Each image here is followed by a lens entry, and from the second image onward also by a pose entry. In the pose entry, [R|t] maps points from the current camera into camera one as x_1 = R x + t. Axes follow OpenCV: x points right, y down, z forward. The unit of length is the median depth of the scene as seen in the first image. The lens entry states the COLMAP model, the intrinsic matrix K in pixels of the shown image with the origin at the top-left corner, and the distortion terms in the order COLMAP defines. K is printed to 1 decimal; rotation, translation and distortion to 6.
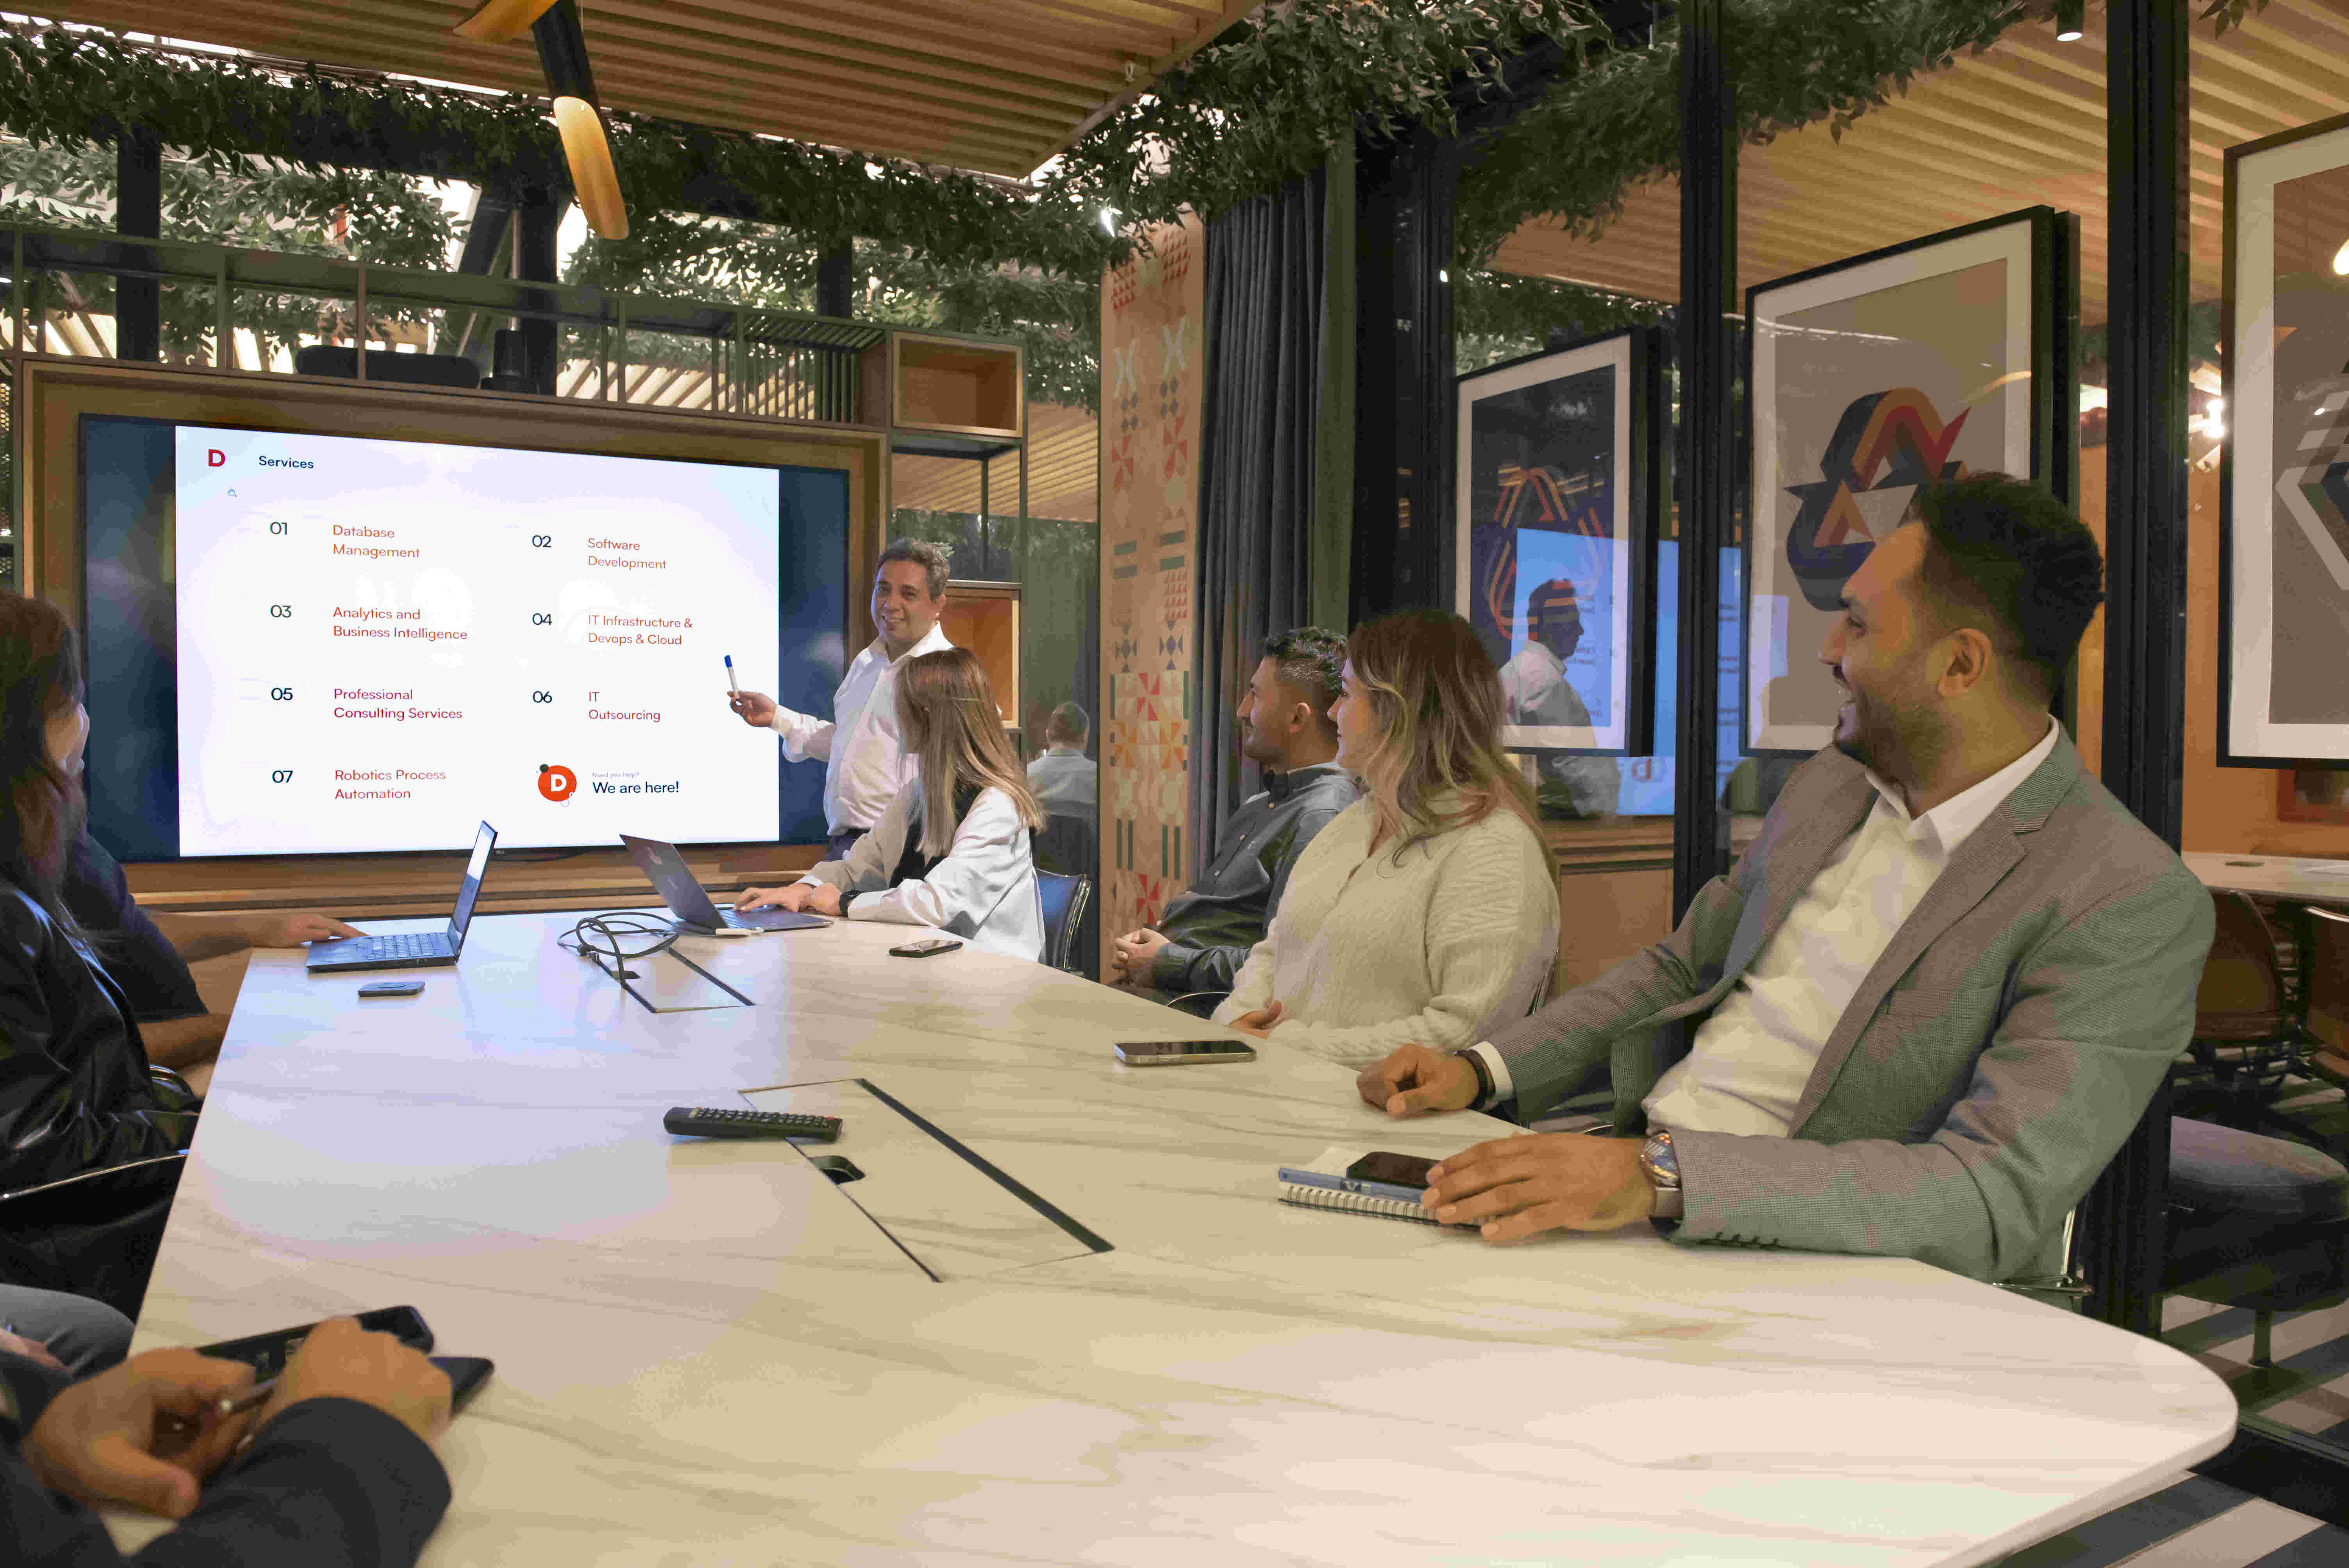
lens RADIAL K [[1599.2, 0, 1174.5], [0, 1599.2, 784.0], [0, 0, 1]] dist [-0.052481, 0.000338]
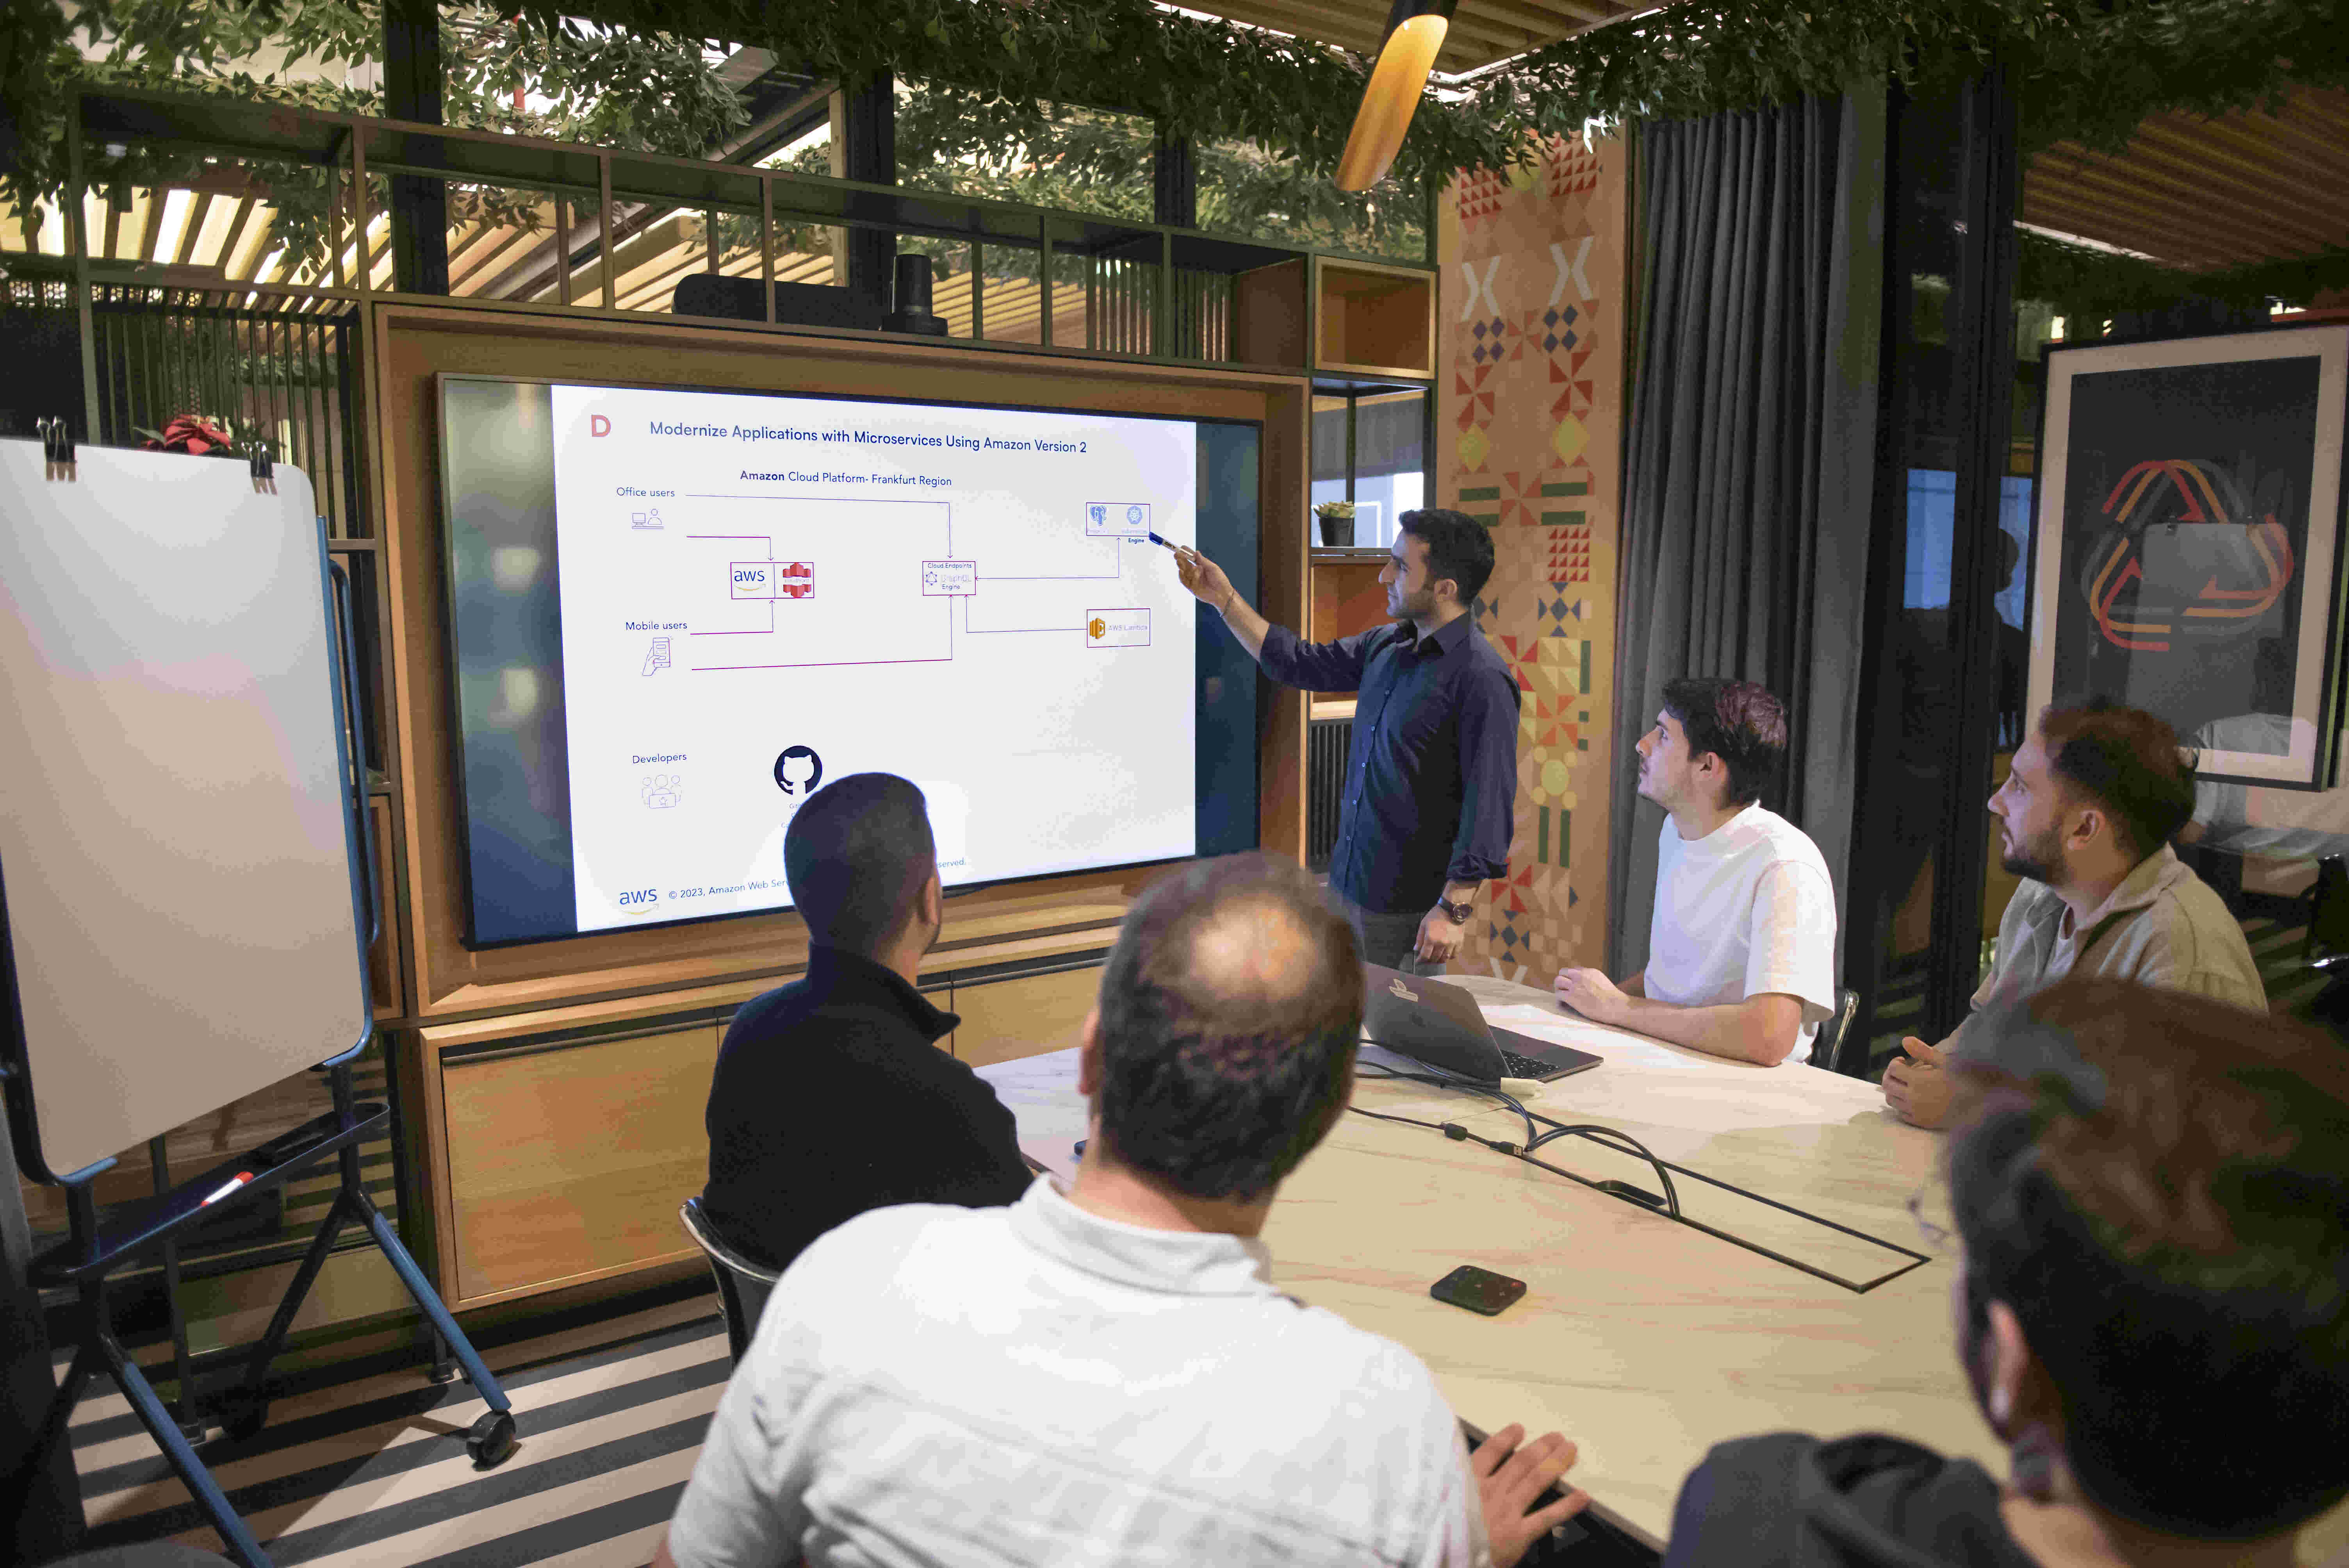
lens RADIAL K [[1599.2, 0, 1174.5], [0, 1599.2, 784.0], [0, 0, 1]] dist [-0.052481, 0.000338]
pose [[0.993147, -0.022801, 0.114627, -0.392217], [0.011297, 0.994920, 0.100030, -0.098876], [-0.116326, -0.098050, 0.988360, 0.156782]]
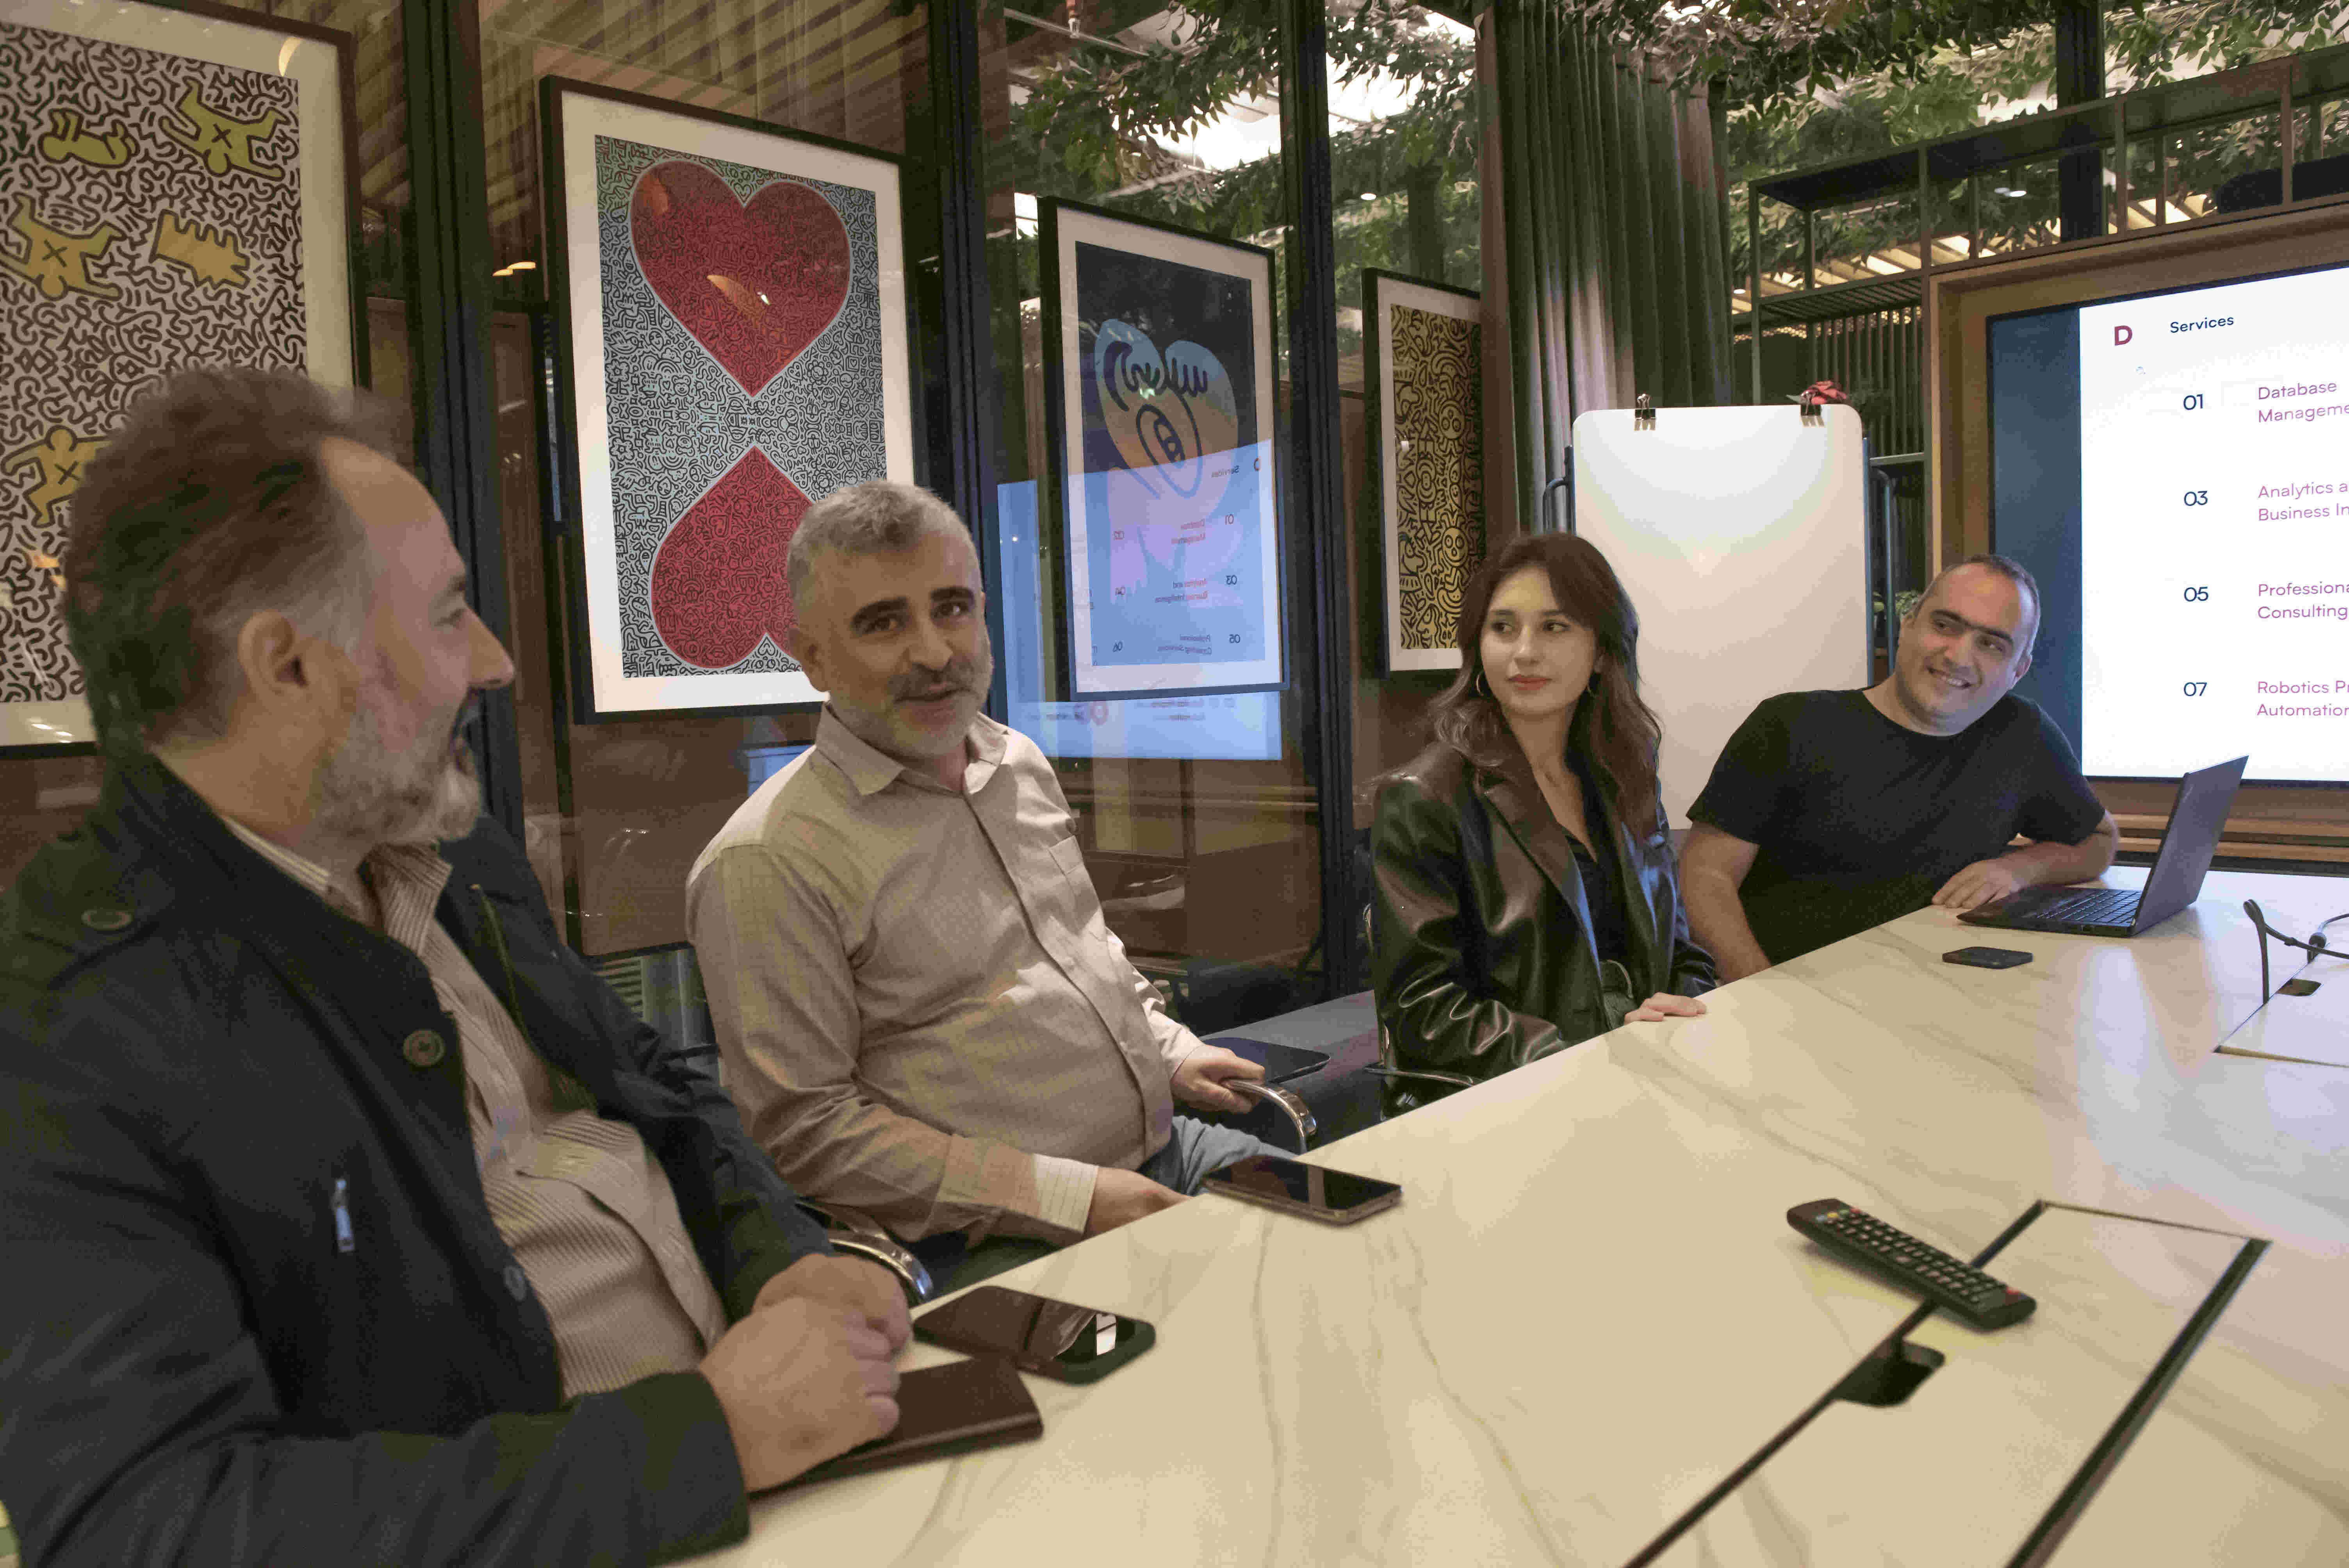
lens RADIAL K [[1599.2, 0, 1174.5], [0, 1599.2, 784.0], [0, 0, 1]] dist [-0.052481, 0.000338]
pose [[0.287423, 0.057006, -0.956106, 0.096126], [0.006157, 0.998097, 0.061360, -0.008506], [0.957784, -0.023524, 0.286525, 0.198841]]
